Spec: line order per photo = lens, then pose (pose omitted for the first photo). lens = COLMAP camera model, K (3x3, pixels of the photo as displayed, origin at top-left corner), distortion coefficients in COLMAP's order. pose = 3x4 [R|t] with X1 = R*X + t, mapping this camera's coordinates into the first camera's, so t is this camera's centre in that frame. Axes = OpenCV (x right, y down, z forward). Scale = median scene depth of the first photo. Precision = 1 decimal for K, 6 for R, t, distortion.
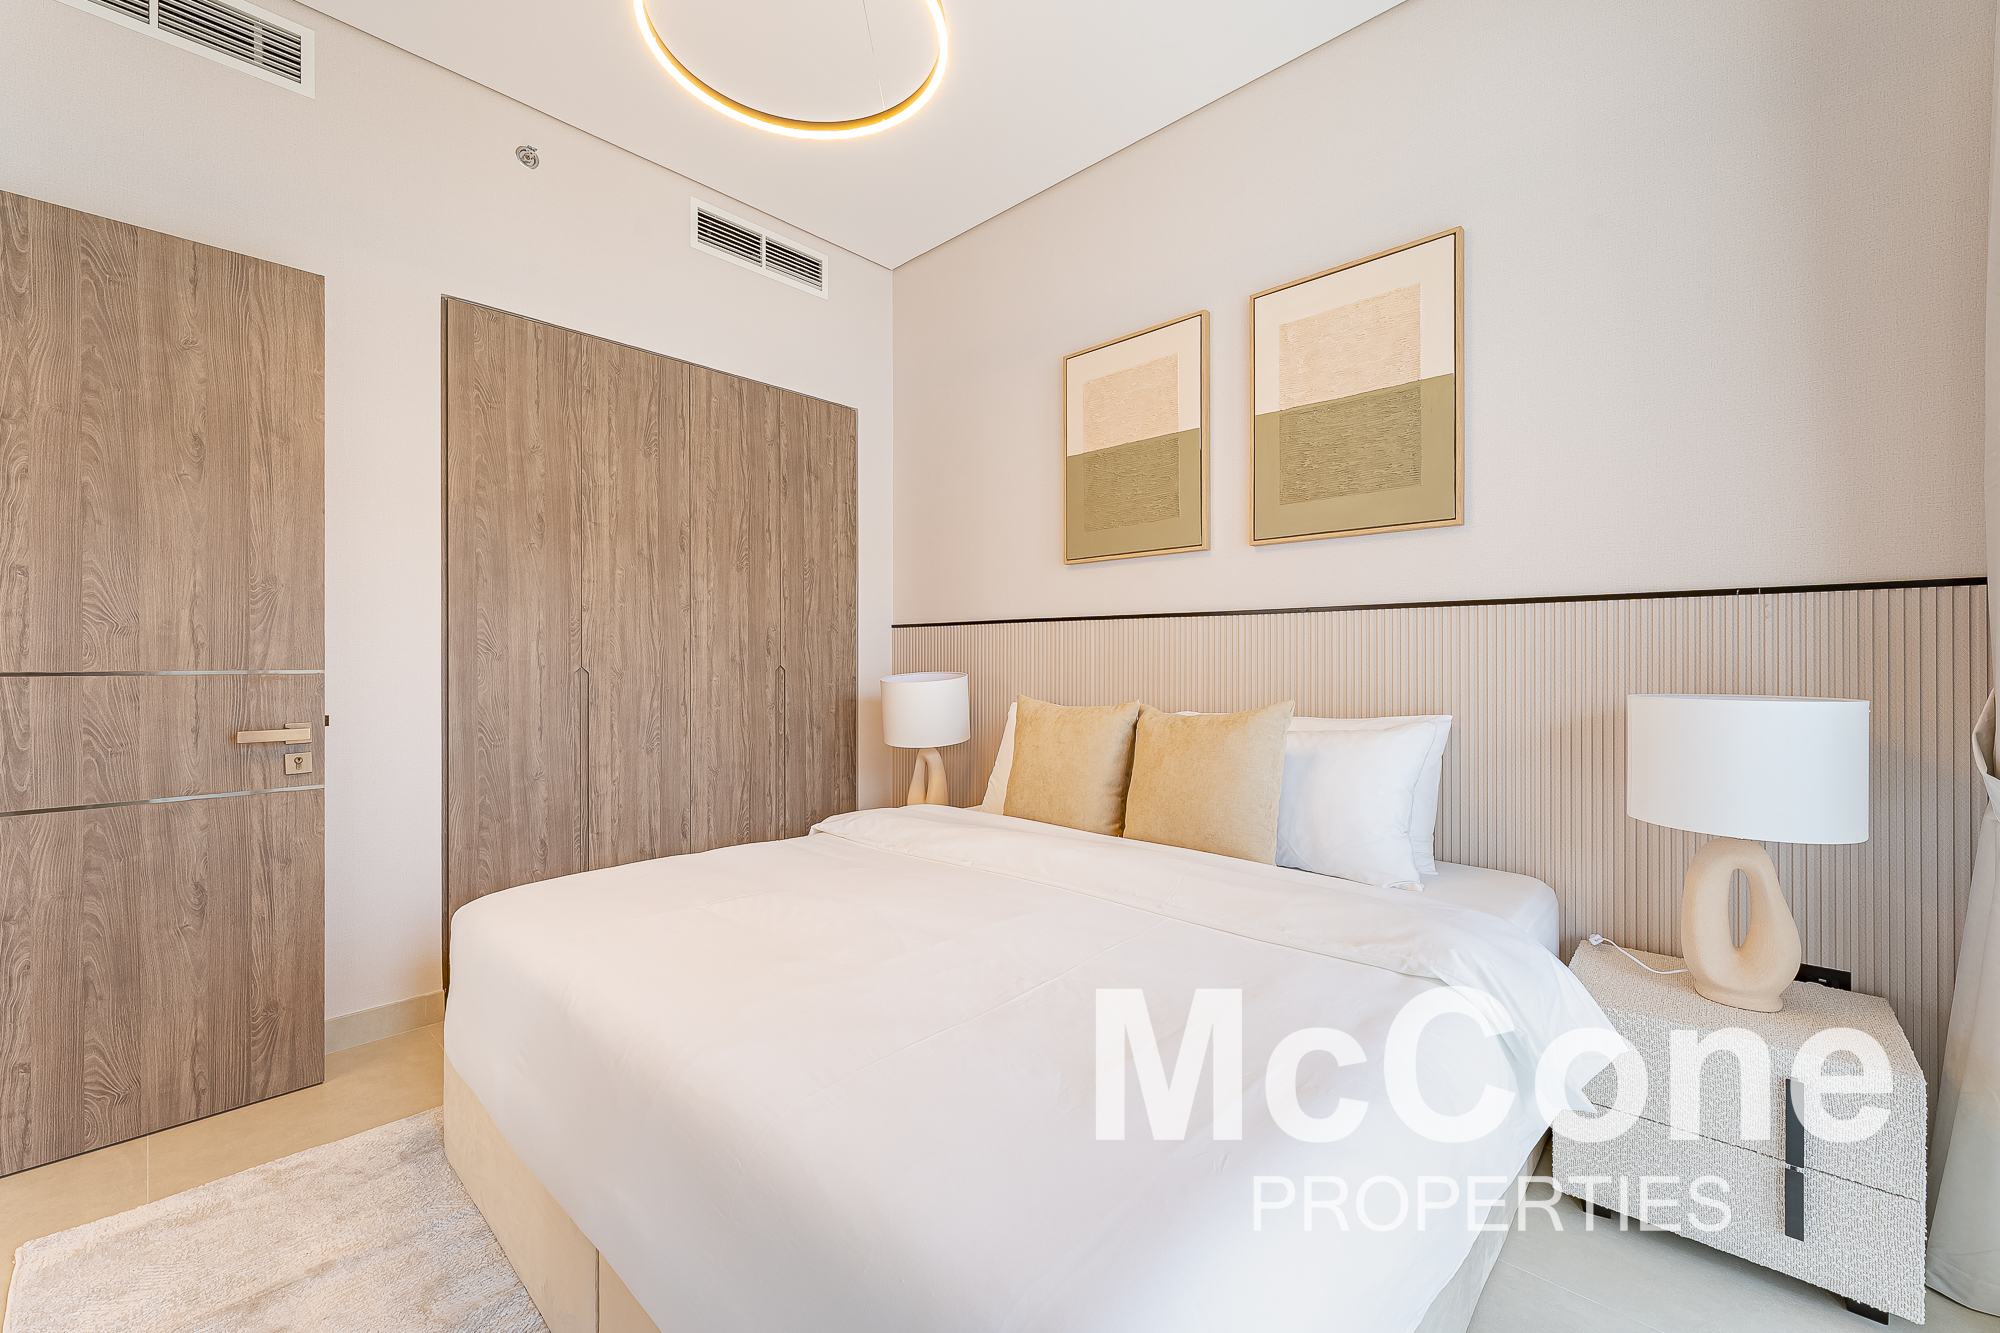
lens RADIAL K [[806.9, 0, 999.0], [0, 806.9, 663.8], [0, 0, 1]] dist [-0.000904, -0.000142]
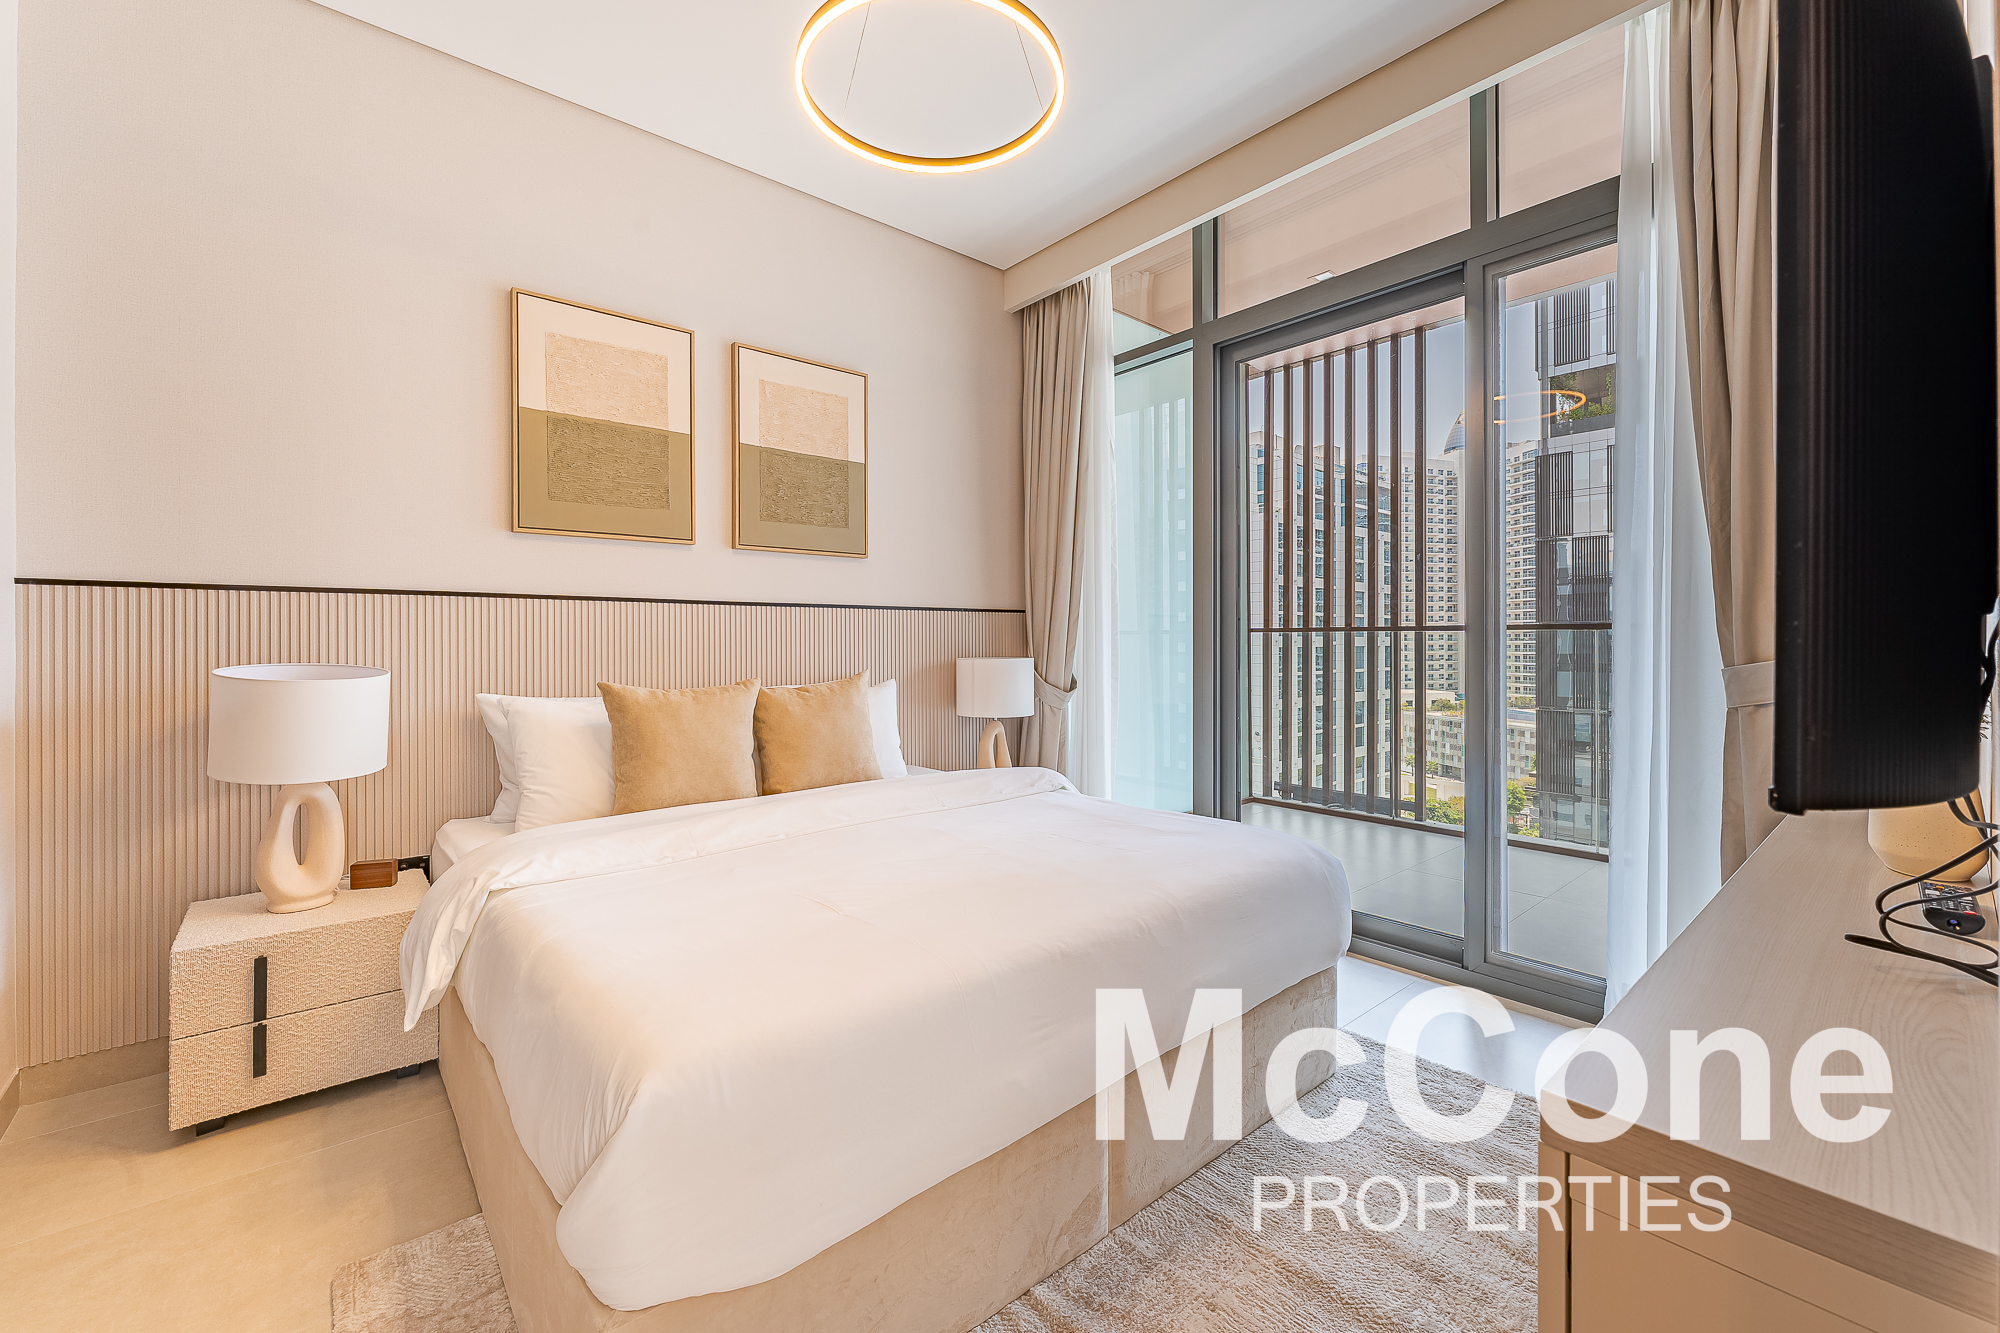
lens RADIAL K [[806.9, 0, 998.5], [0, 806.9, 640.2], [0, 0, 1]] dist [-0.000904, -0.000142]
pose [[0.103639, -0.001450, 0.994614, -0.876559], [0.005505, 0.999984, 0.000884, -0.007647], [-0.994600, 0.005384, 0.103646, 0.497996]]
